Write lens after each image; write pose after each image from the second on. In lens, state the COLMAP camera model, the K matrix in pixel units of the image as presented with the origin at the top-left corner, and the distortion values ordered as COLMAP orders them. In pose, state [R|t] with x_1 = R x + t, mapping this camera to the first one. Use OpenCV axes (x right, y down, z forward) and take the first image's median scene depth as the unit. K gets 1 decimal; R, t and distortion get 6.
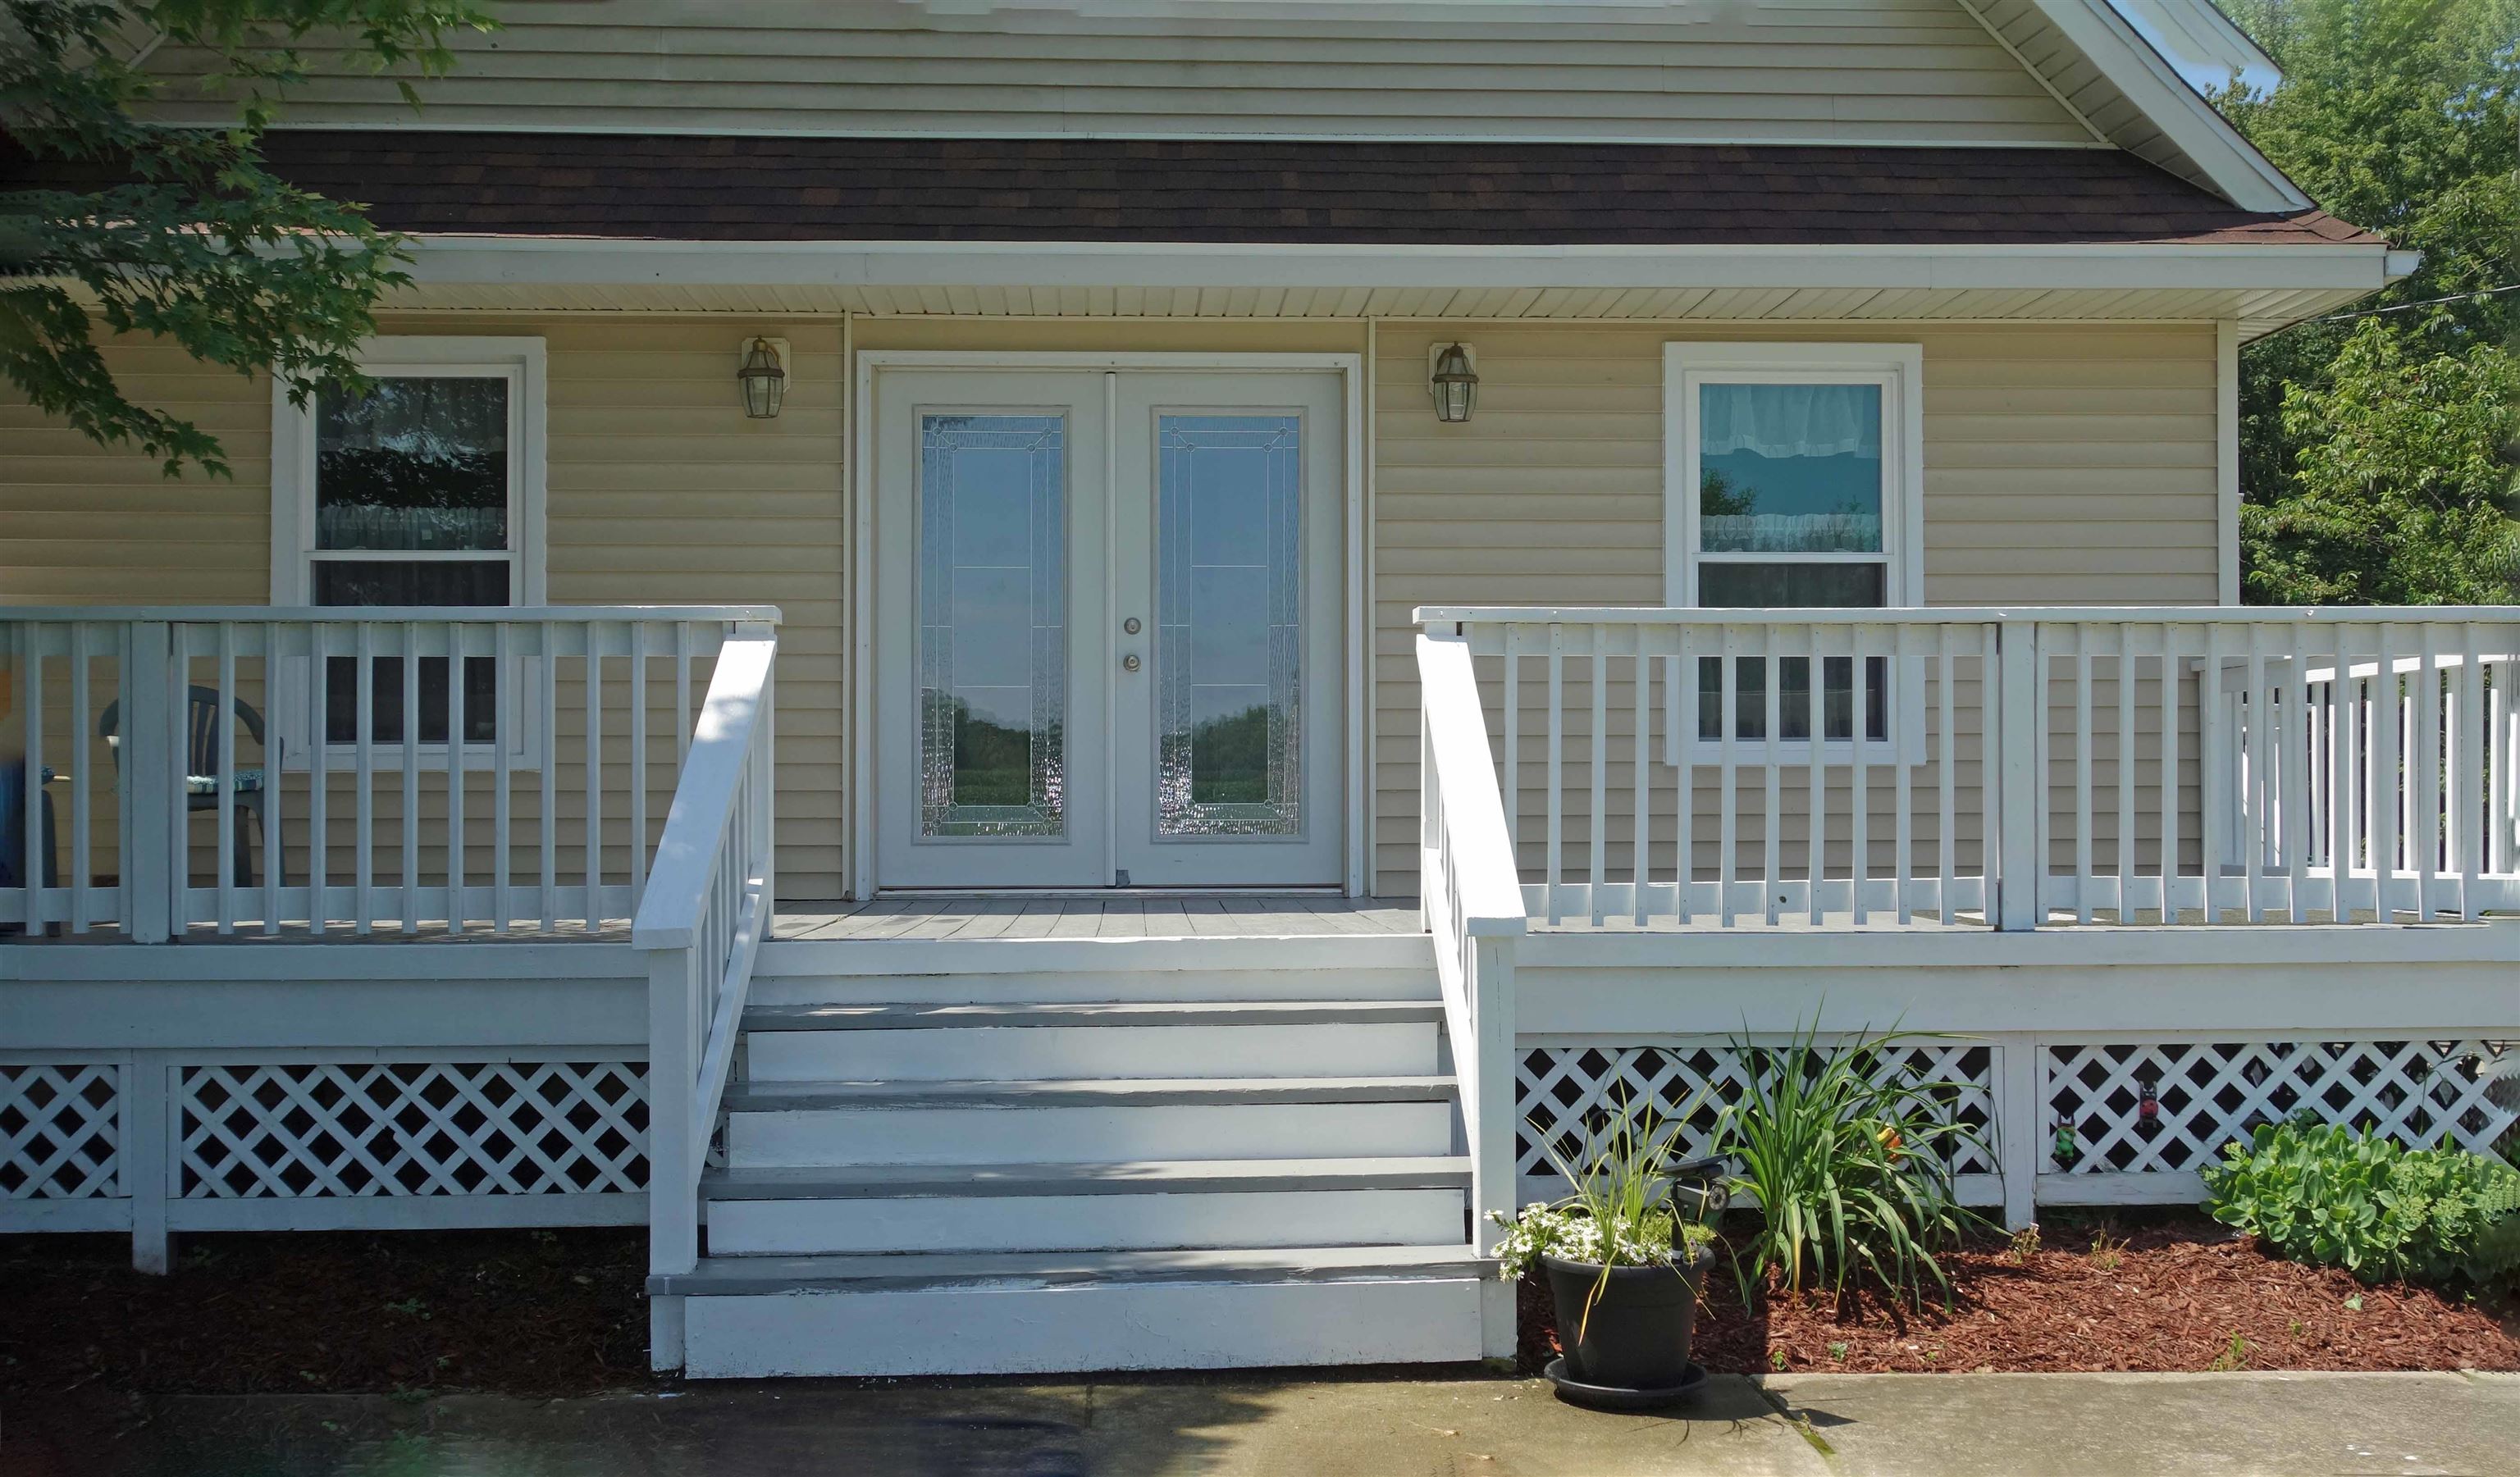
lens RADIAL K [[2578.2, 0, 1262.6], [0, 2578.2, 737.2], [0, 0, 1]] dist [-0.019542, 0.000000]
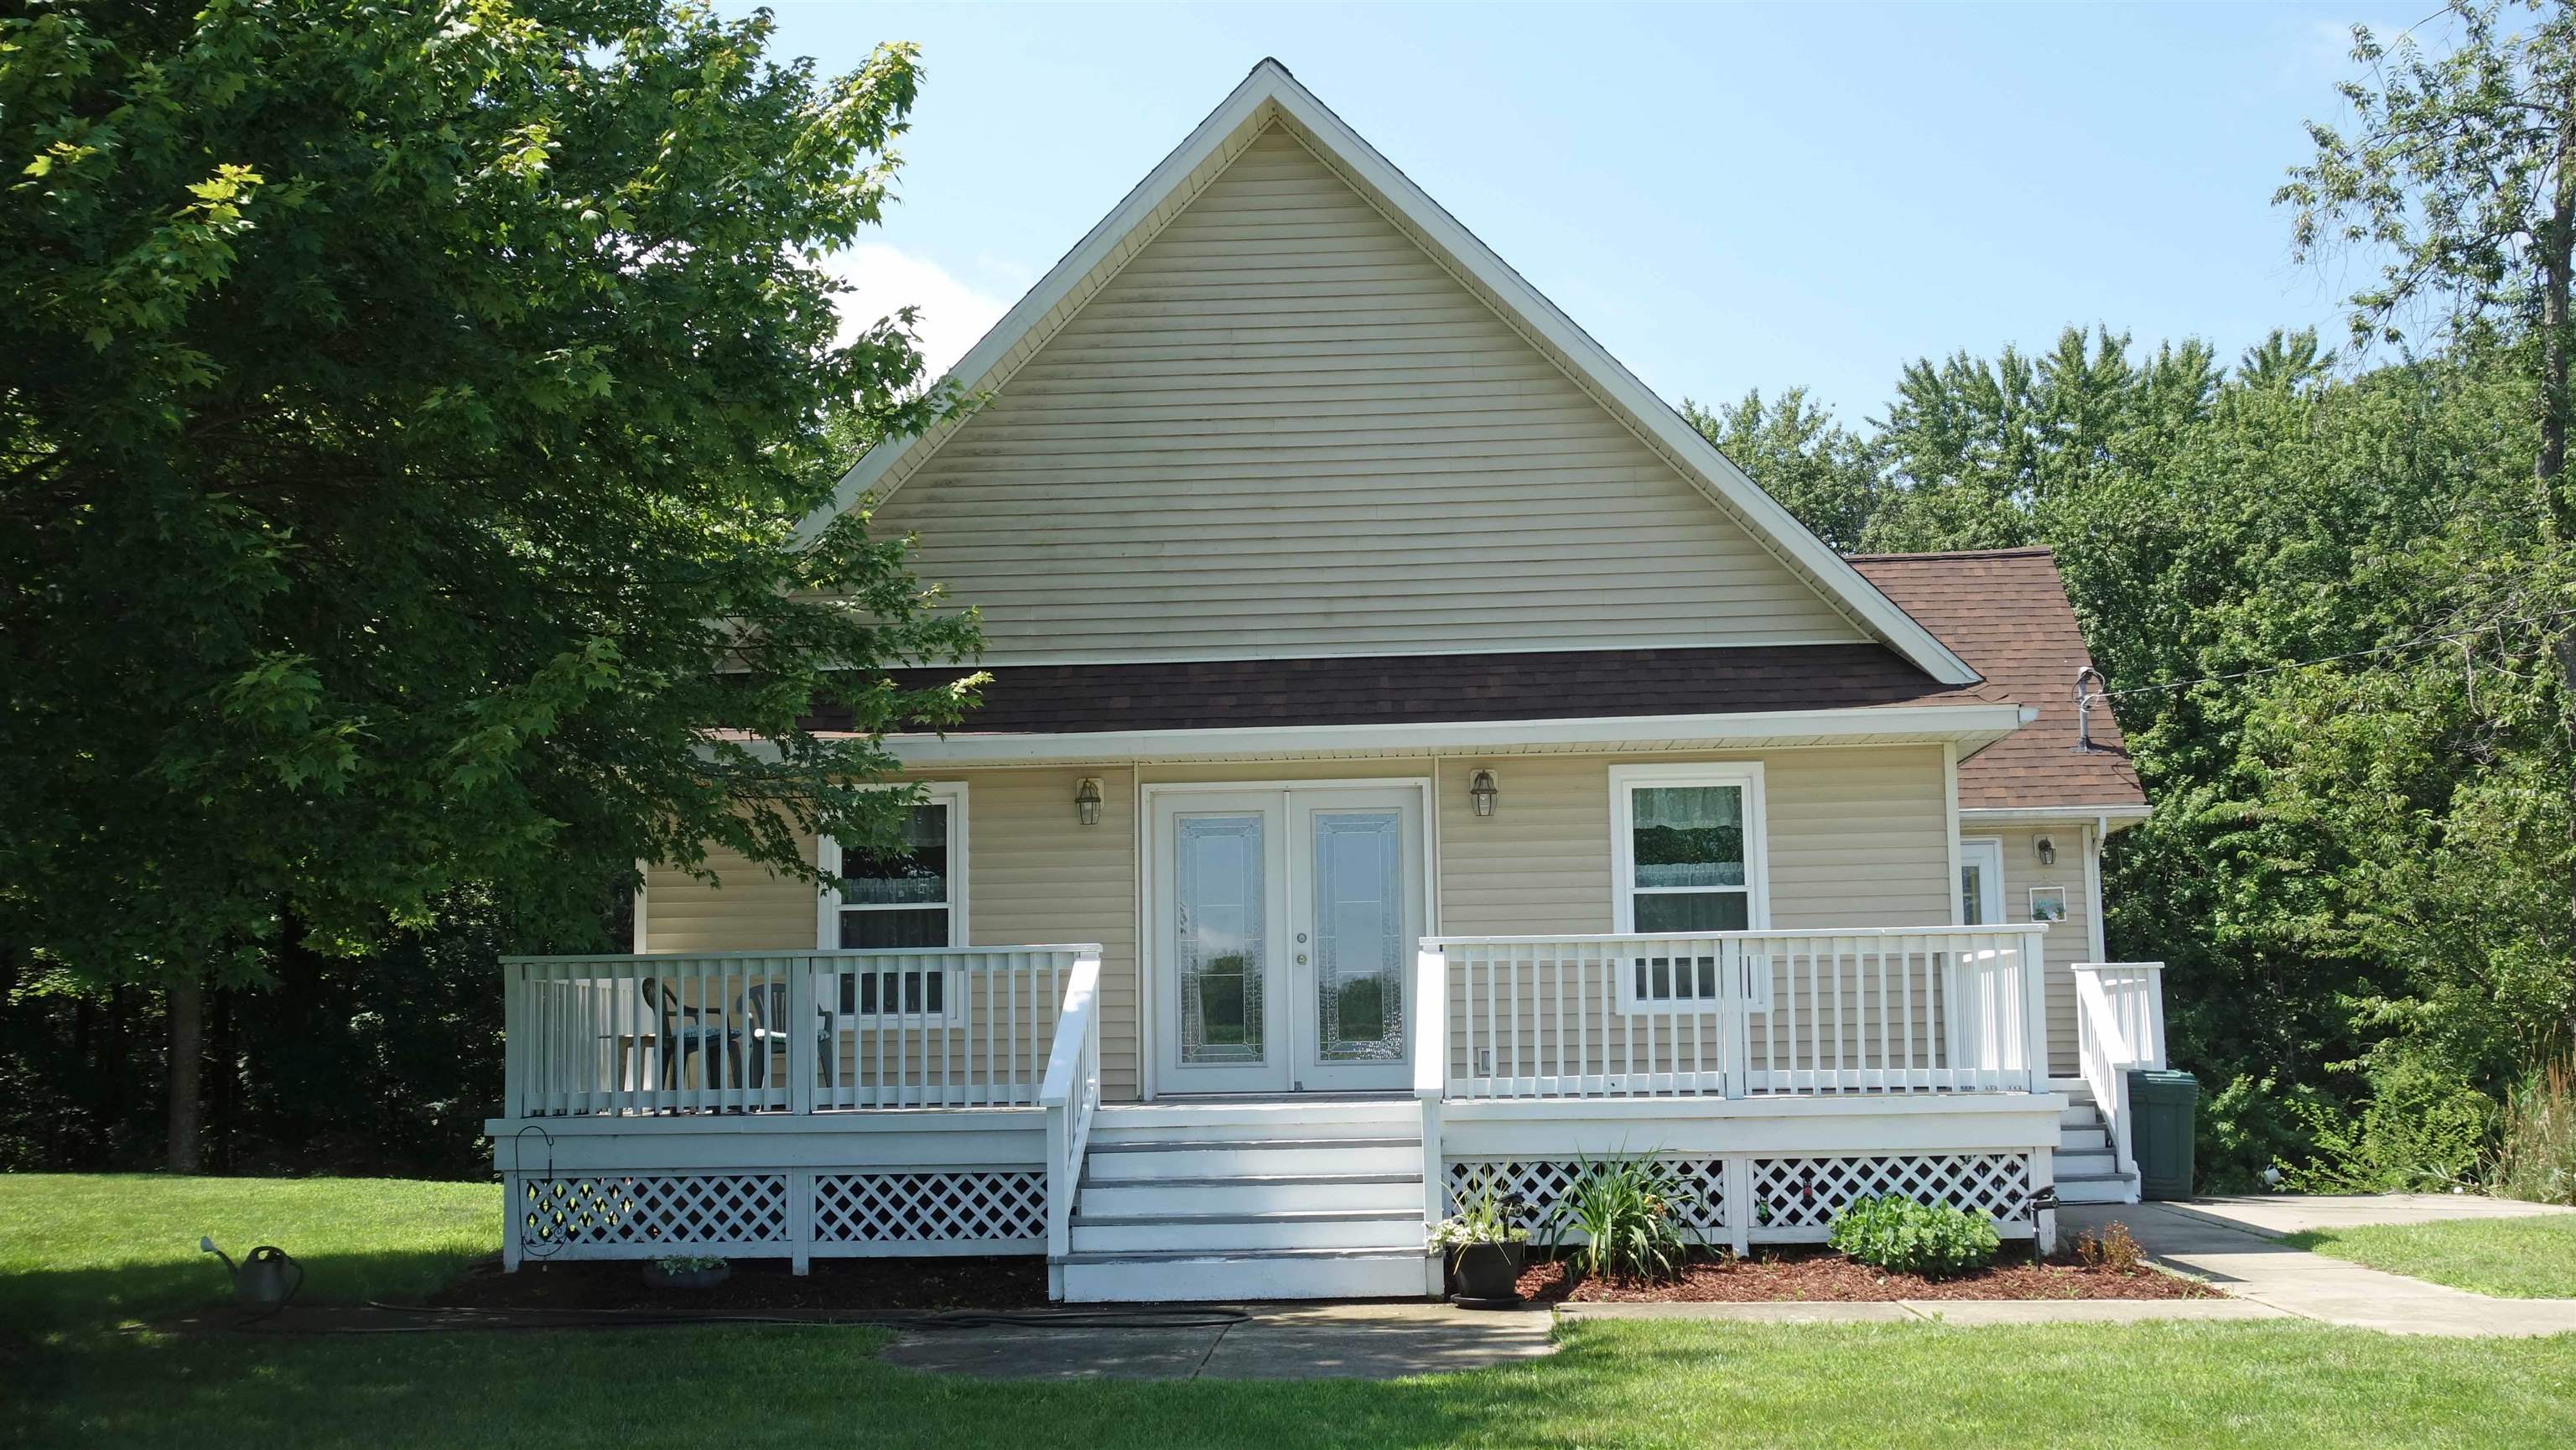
lens RADIAL K [[2733.3, 0, 1287.4], [0, 2733.3, 723.8], [0, 0, 1]] dist [-0.012330, 0.000000]
pose [[0.993502, -0.027537, -0.110430, 0.192848], [0.016914, 0.995238, -0.096001, -0.014171], [0.112548, 0.093509, 0.989237, -1.086981]]
